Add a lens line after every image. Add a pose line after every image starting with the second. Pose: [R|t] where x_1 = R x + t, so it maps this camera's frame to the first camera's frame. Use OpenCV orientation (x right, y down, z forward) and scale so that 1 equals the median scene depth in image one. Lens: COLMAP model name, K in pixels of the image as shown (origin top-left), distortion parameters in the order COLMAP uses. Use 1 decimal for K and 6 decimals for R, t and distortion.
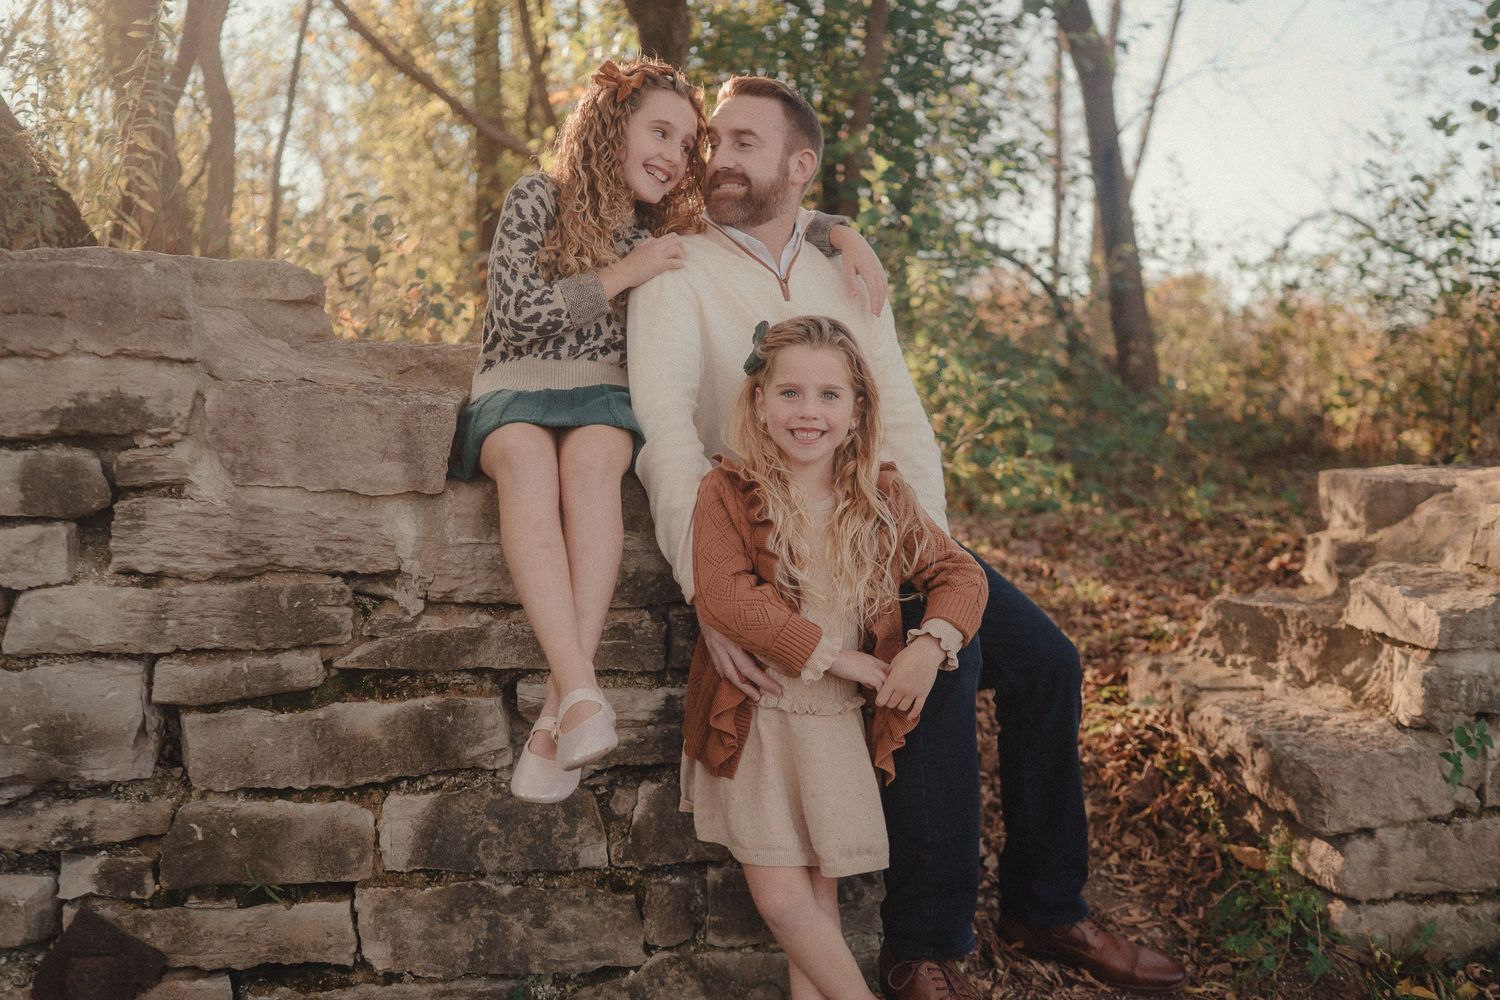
lens RADIAL K [[1406.2, 0, 756.0], [0, 1406.2, 493.8], [0, 0, 1]] dist [0.004471, 0.000956]
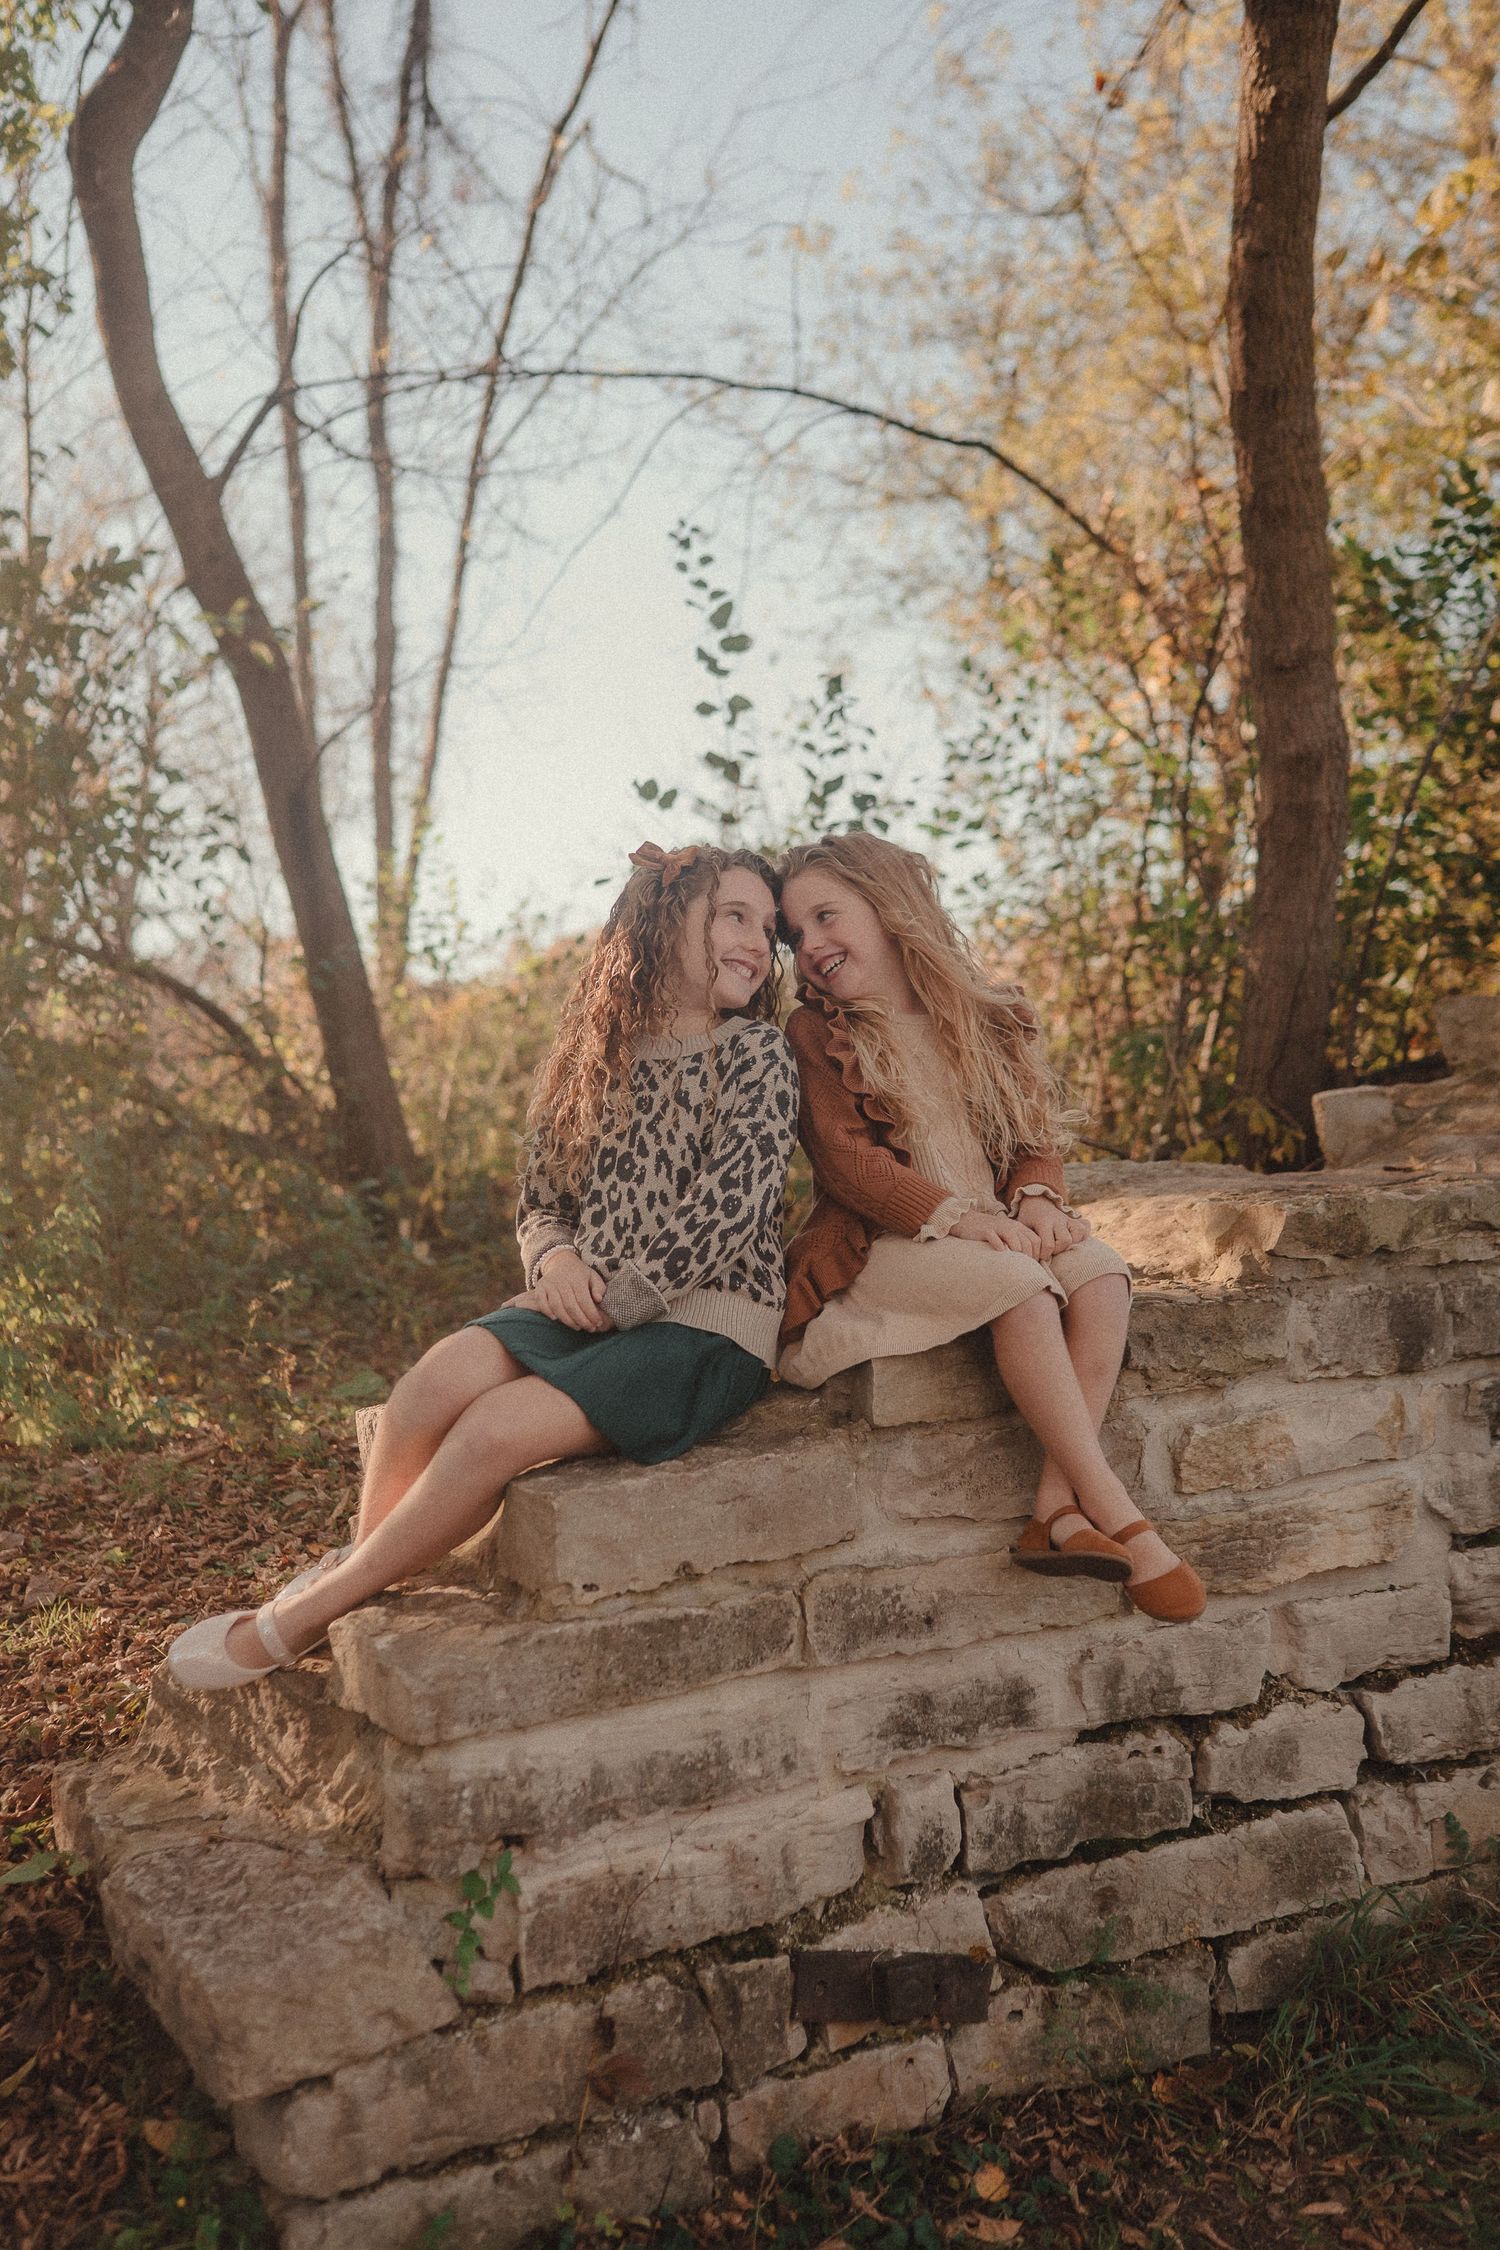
lens RADIAL K [[2297.4, 0, 677.0], [0, 2297.4, 1121.1], [0, 0, 1]] dist [-0.003208, 0.005776]
pose [[0.945941, -0.068863, 0.316944, 0.321732], [0.092939, 0.993773, -0.061464, -0.093954], [-0.310737, 0.087597, 0.946451, 0.005106]]
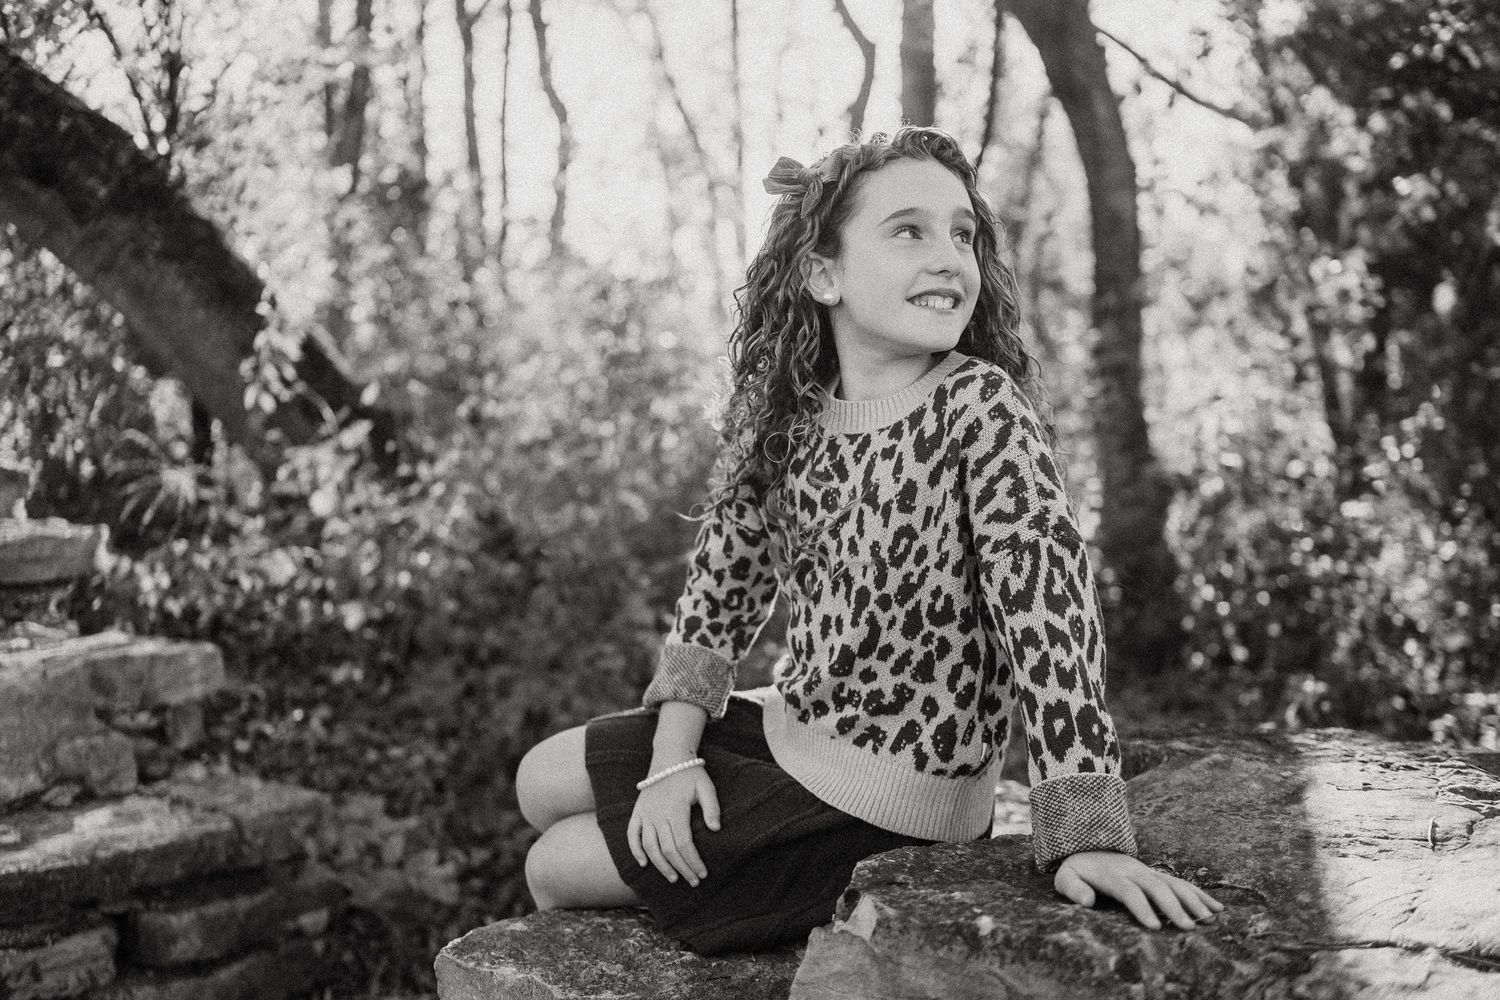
lens RADIAL K [[1406.2, 0, 750.0], [0, 1406.2, 500.0], [0, 0, 1]] dist [0.005641, -0.000163]
pose [[0.701786, 0.030427, -0.711738, 1.121229], [-0.037444, 0.999282, 0.005799, -0.187280], [0.711403, 0.022581, 0.702421, 0.769834]]
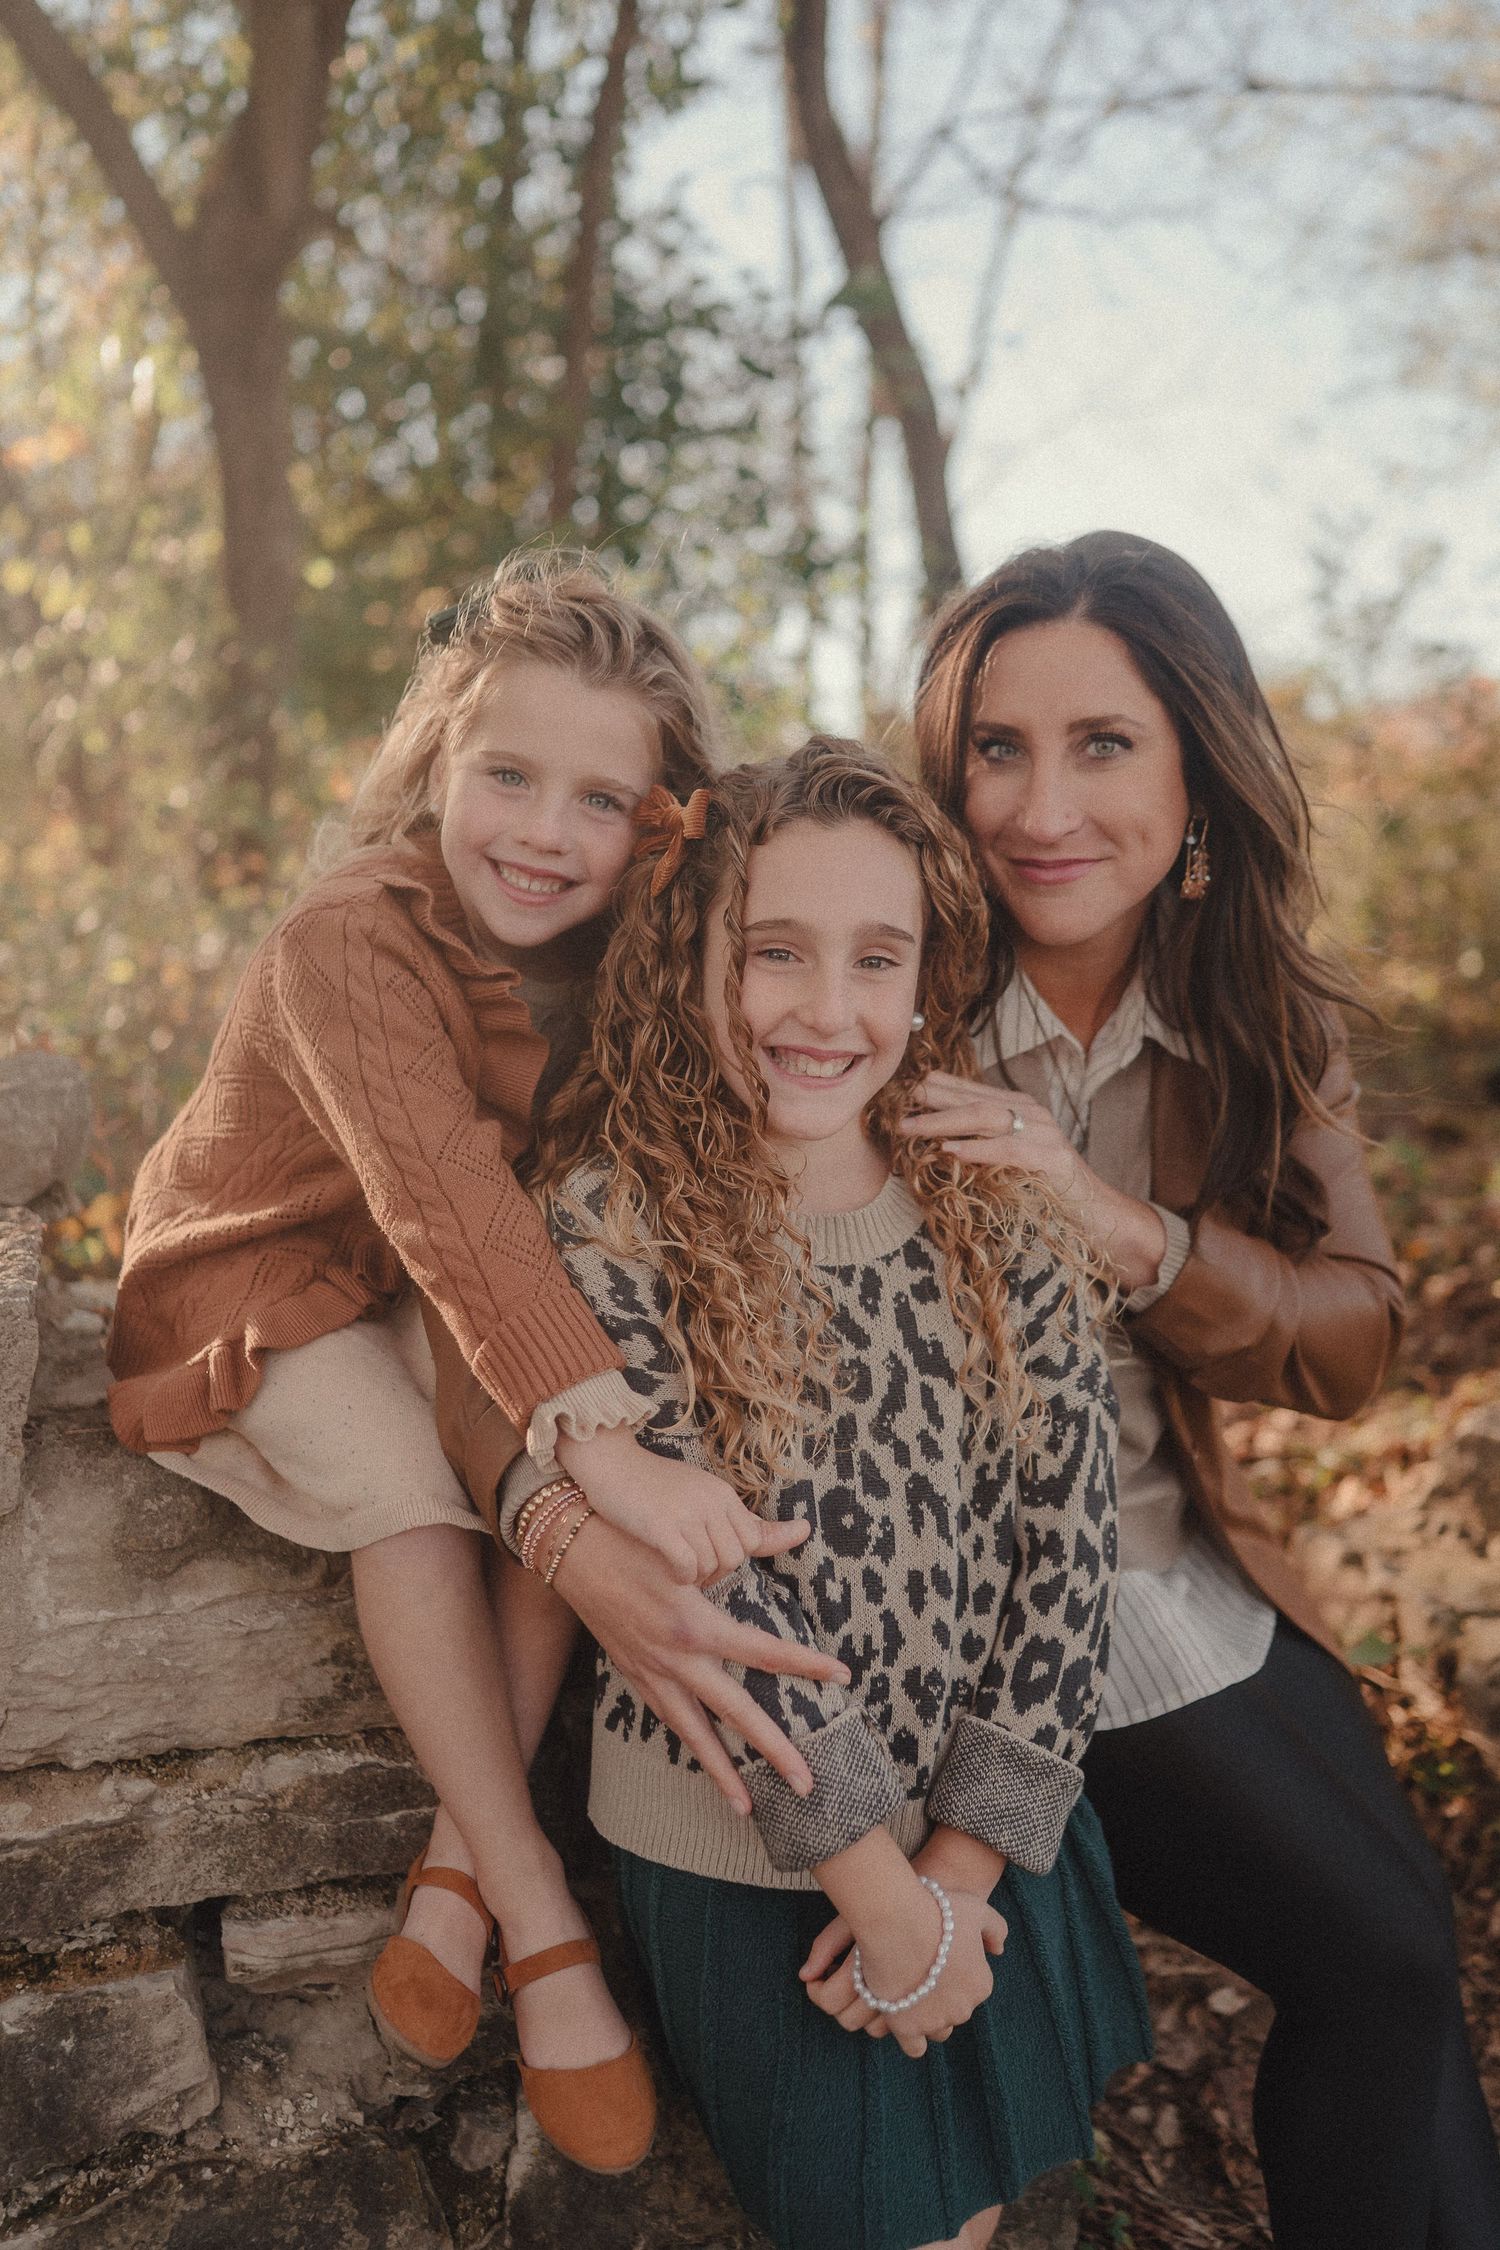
lens RADIAL K [[2113.3, 0, 787.8], [0, 2113.3, 1118.0], [0, 0, 1]] dist [0.014908, 0.011203]
pose [[0.977533, -0.063087, 0.201119, -0.115481], [0.055217, 0.997482, 0.044506, -0.130696], [-0.203421, -0.032401, 0.978555, 0.337089]]
